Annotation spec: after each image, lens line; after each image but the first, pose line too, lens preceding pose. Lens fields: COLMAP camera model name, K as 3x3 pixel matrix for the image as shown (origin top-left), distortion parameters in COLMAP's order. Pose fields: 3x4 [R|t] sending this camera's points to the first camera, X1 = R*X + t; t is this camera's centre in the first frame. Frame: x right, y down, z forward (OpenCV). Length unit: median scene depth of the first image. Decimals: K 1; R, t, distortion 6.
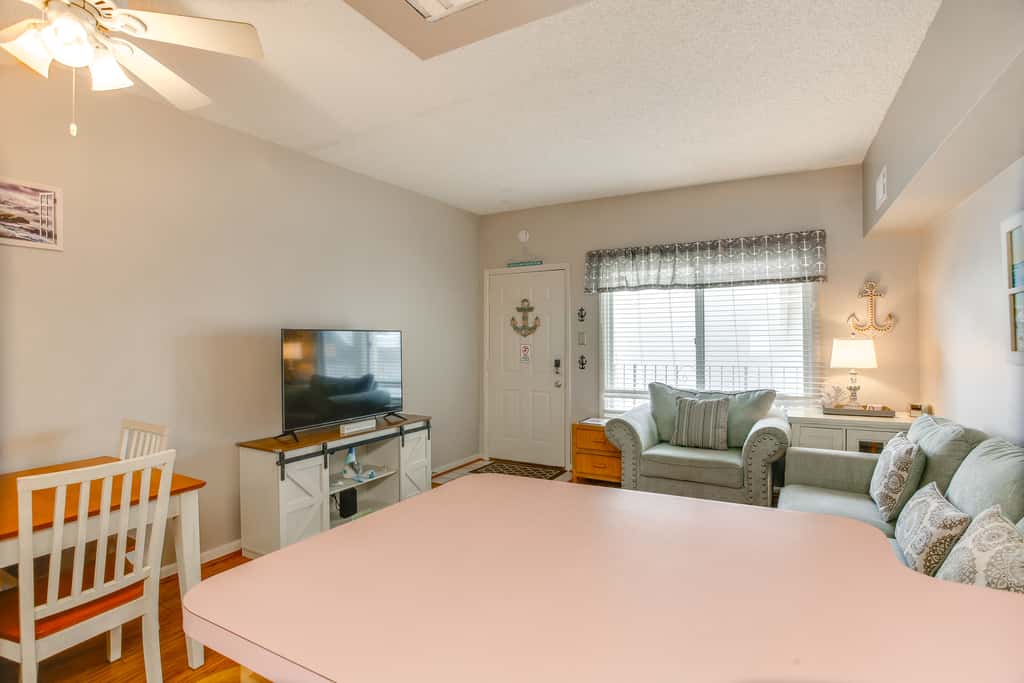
lens RADIAL K [[500.8, 0, 511.5], [0, 500.8, 334.8], [0, 0, 1]] dist [-0.075792, 0.034135]
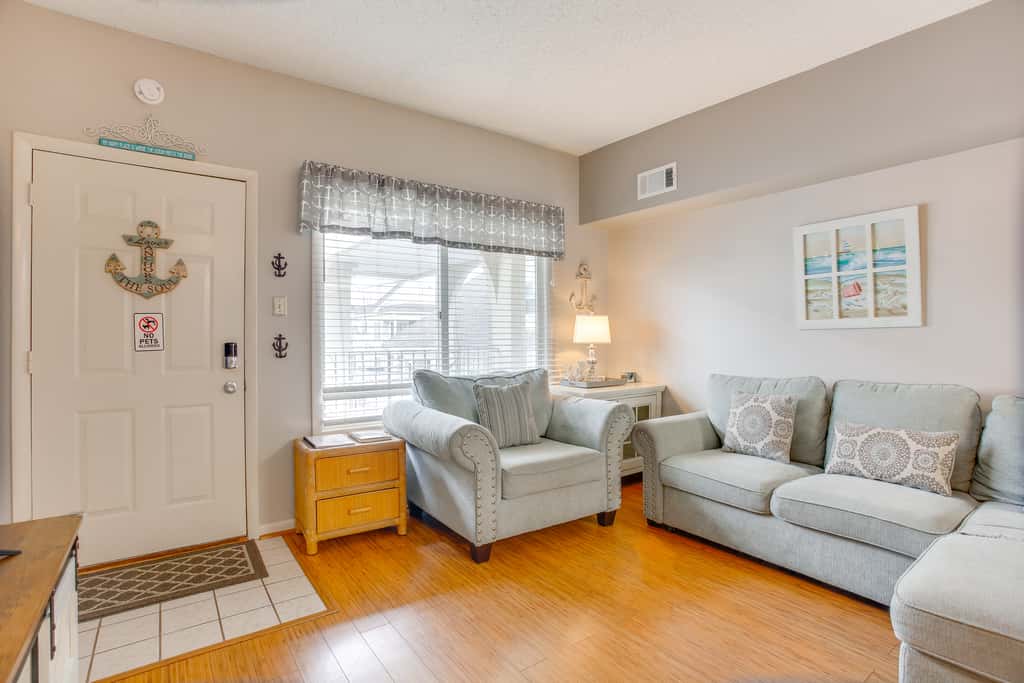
lens RADIAL K [[500.8, 0, 511.5], [0, 500.8, 334.8], [0, 0, 1]] dist [-0.075792, 0.034135]
pose [[0.421216, 0.003227, 0.906955, -0.324837], [-0.012298, 0.999922, 0.002154, 0.044166], [-0.906877, -0.012061, 0.421223, 0.614778]]
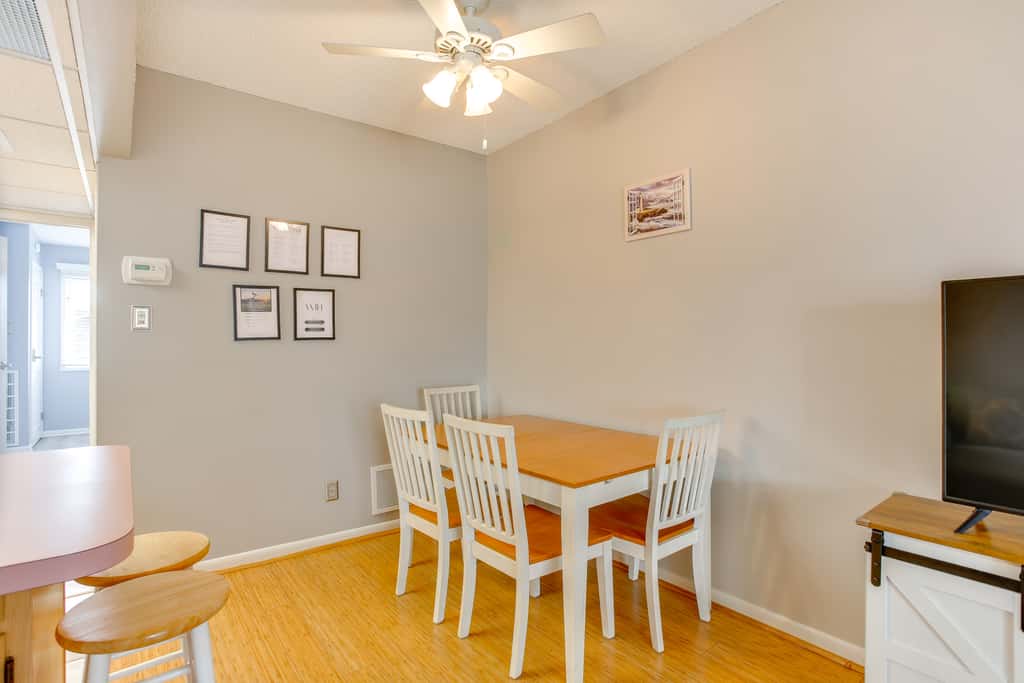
lens RADIAL K [[500.8, 0, 511.5], [0, 500.8, 334.8], [0, 0, 1]] dist [-0.075792, 0.034135]
pose [[-0.391255, -0.006959, -0.920256, 0.076199], [0.016438, 0.999759, -0.014549, 0.027756], [0.920135, -0.020820, -0.391046, 0.606968]]
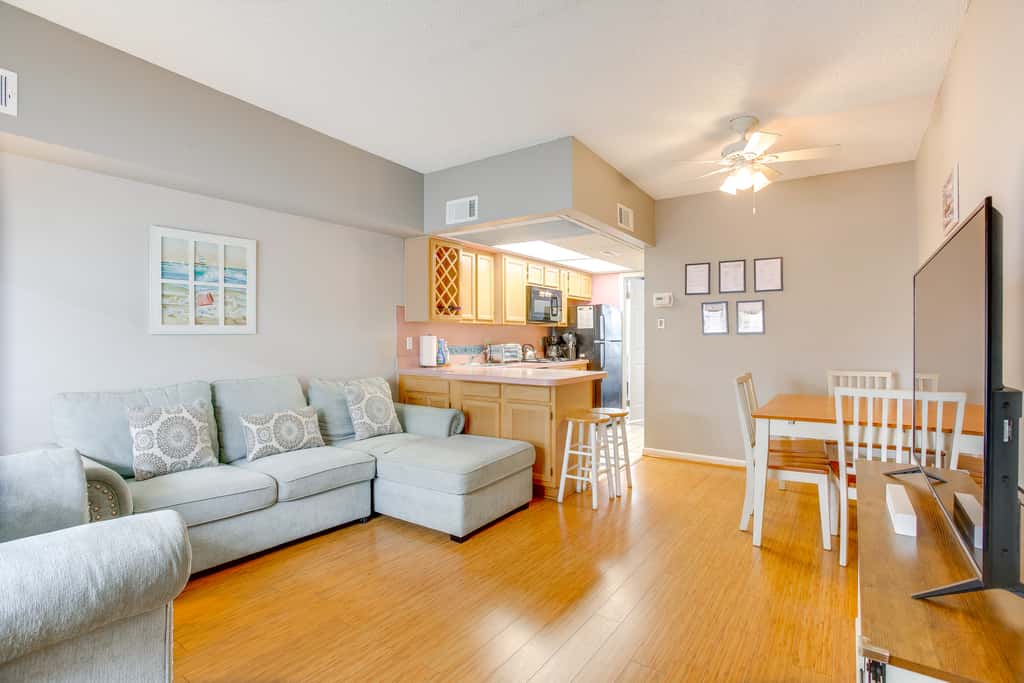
lens RADIAL K [[490.7, 0, 527.7], [0, 490.7, 336.3], [0, 0, 1]] dist [-0.076555, 0.029698]
pose [[-0.997218, 0.002281, 0.074506, -0.048133], [0.000550, 0.999730, -0.023246, 0.051187], [-0.074539, -0.023140, -0.996950, 1.181392]]
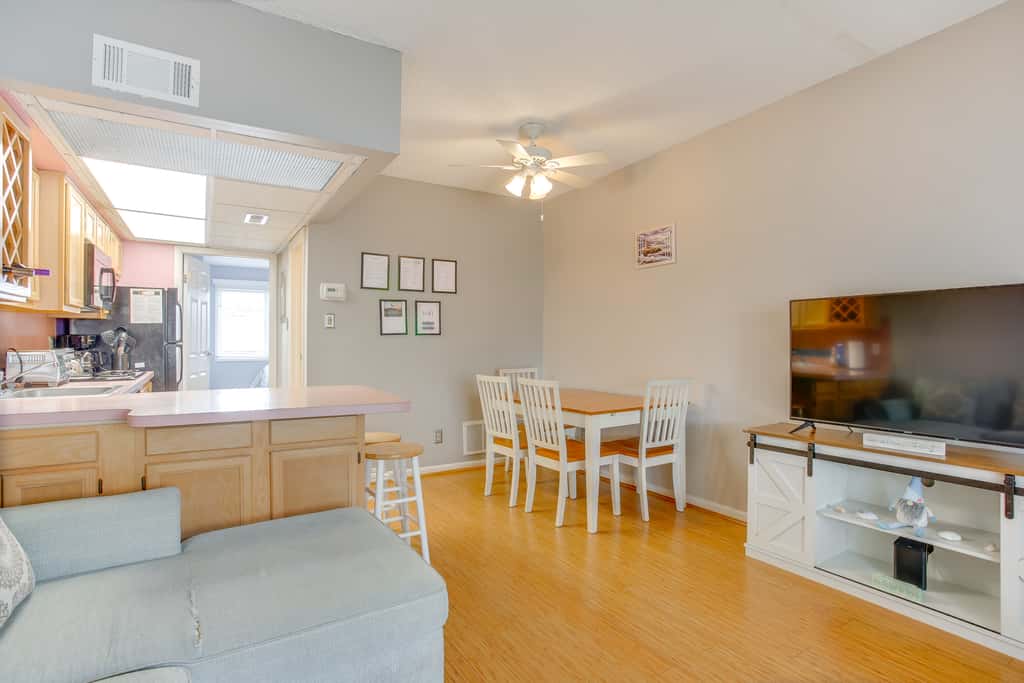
lens RADIAL K [[500.8, 0, 511.5], [0, 500.8, 334.8], [0, 0, 1]] dist [-0.075792, 0.034135]
pose [[-0.488553, -0.010303, -0.872474, 0.384200], [0.013360, 0.999725, -0.019287, 0.042542], [0.872432, -0.021079, -0.488280, 0.752278]]
